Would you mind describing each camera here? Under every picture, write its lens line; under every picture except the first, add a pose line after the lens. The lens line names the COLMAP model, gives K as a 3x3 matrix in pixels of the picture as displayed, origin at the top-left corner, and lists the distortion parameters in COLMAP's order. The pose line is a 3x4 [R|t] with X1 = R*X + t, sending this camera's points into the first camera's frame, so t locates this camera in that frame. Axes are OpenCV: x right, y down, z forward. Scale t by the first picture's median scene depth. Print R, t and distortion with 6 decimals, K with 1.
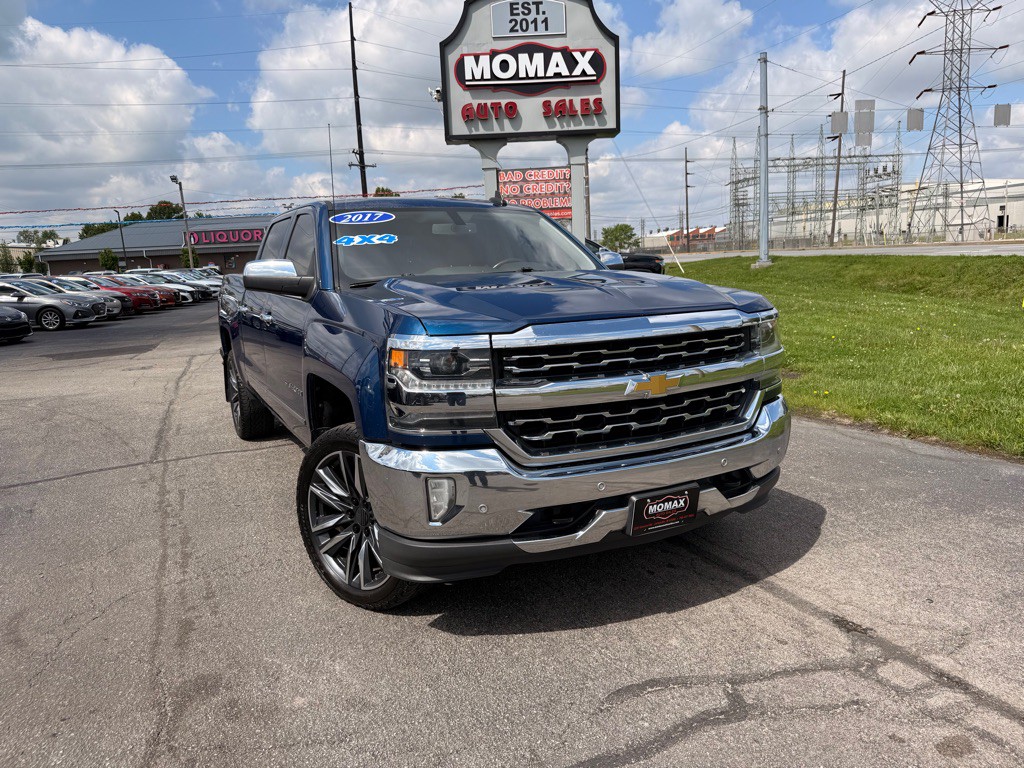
lens RADIAL K [[725.3, 0, 514.1], [0, 725.3, 380.4], [0, 0, 1]] dist [-0.007661, 0.003191]
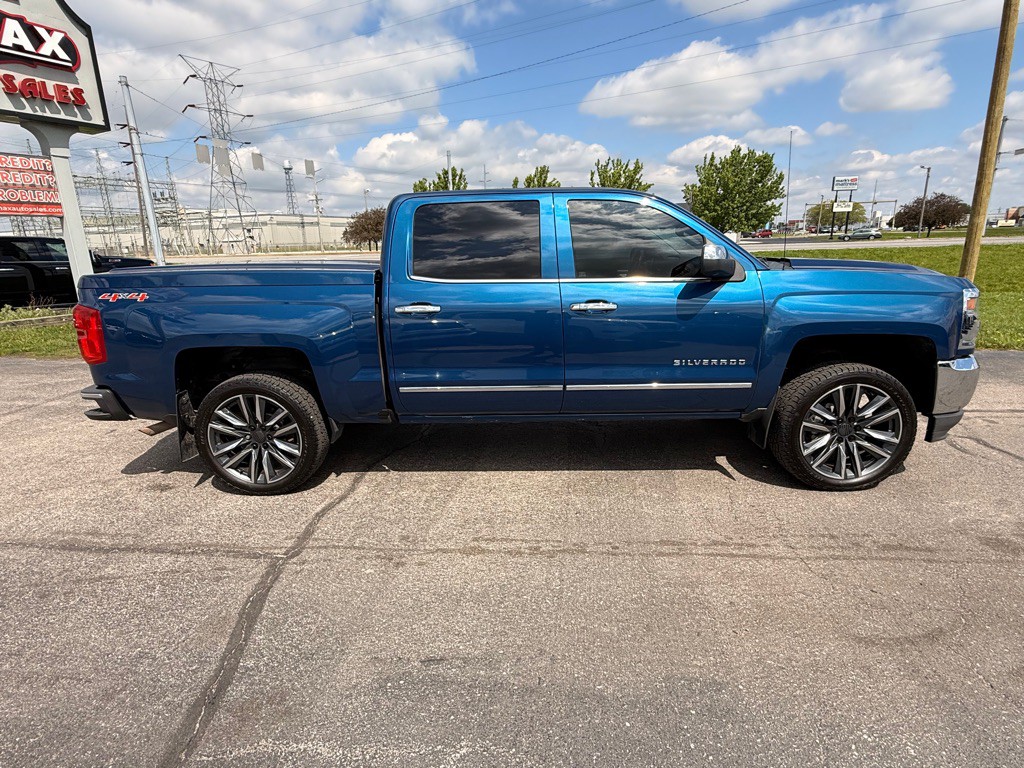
lens RADIAL K [[532.8, 0, 514.6], [0, 532.8, 383.6], [0, 0, 1]] dist [0.000972, 0.000746]
pose [[0.507979, -0.188075, 0.840586, -0.836103], [0.146562, 0.980514, 0.130814, -0.067522], [-0.848809, 0.056747, 0.525645, 0.578754]]
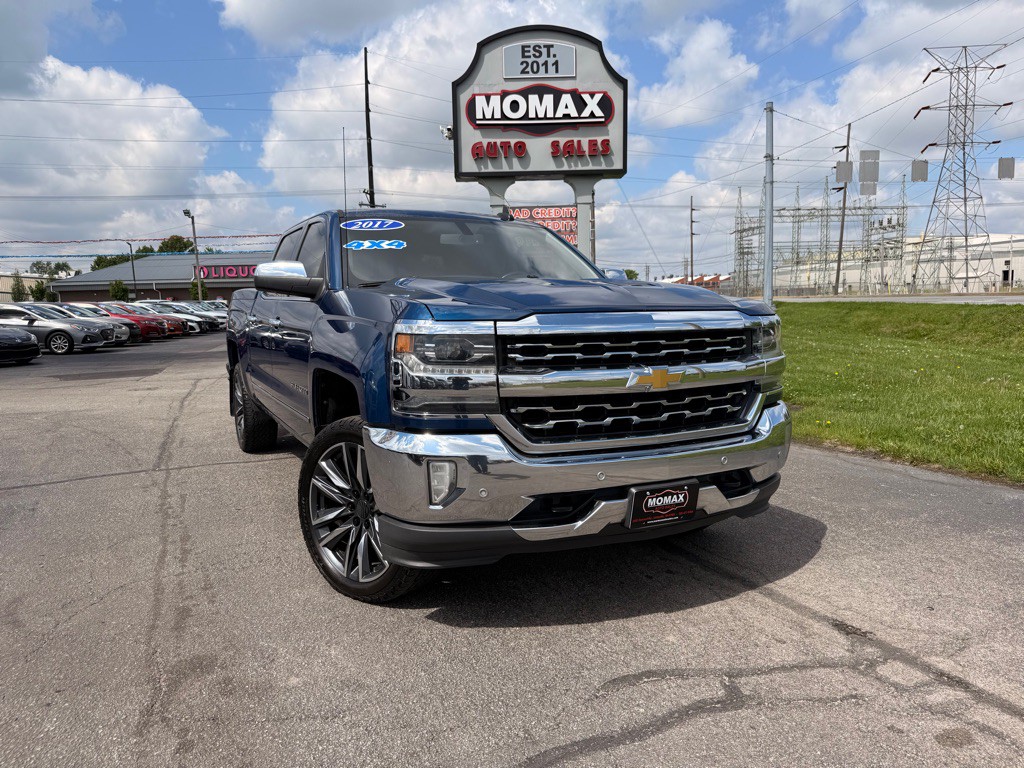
lens RADIAL K [[723.6, 0, 509.1], [0, 723.6, 391.0], [0, 0, 1]] dist [0.002096, -0.008557]
pose [[0.999611, 0.025817, -0.010589, -0.000027], [-0.026253, 0.998714, -0.043362, 0.036064], [0.009456, 0.043623, 0.999003, -0.004907]]
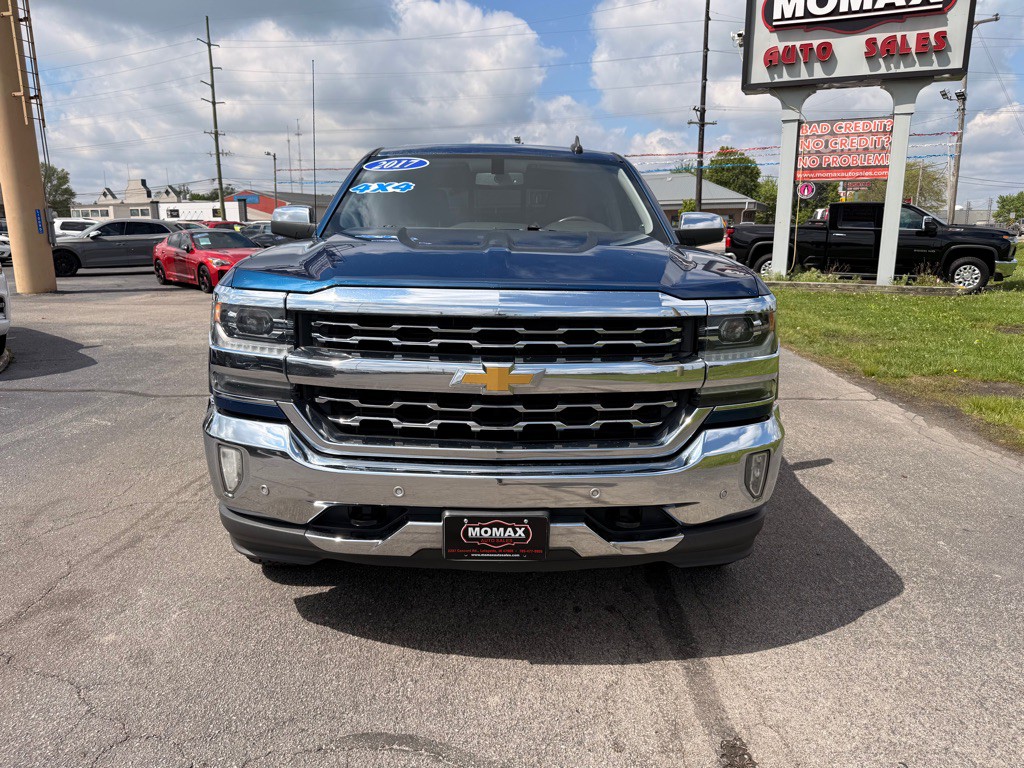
lens RADIAL K [[730.1, 0, 512.0], [0, 730.1, 384.0], [0, 0, 1]] dist [-0.009688, -0.000180]
pose [[0.896215, 0.136294, -0.422163, 0.271737], [-0.112627, 0.990360, 0.080637, -0.026291], [0.429084, -0.024722, 0.902926, 0.149504]]
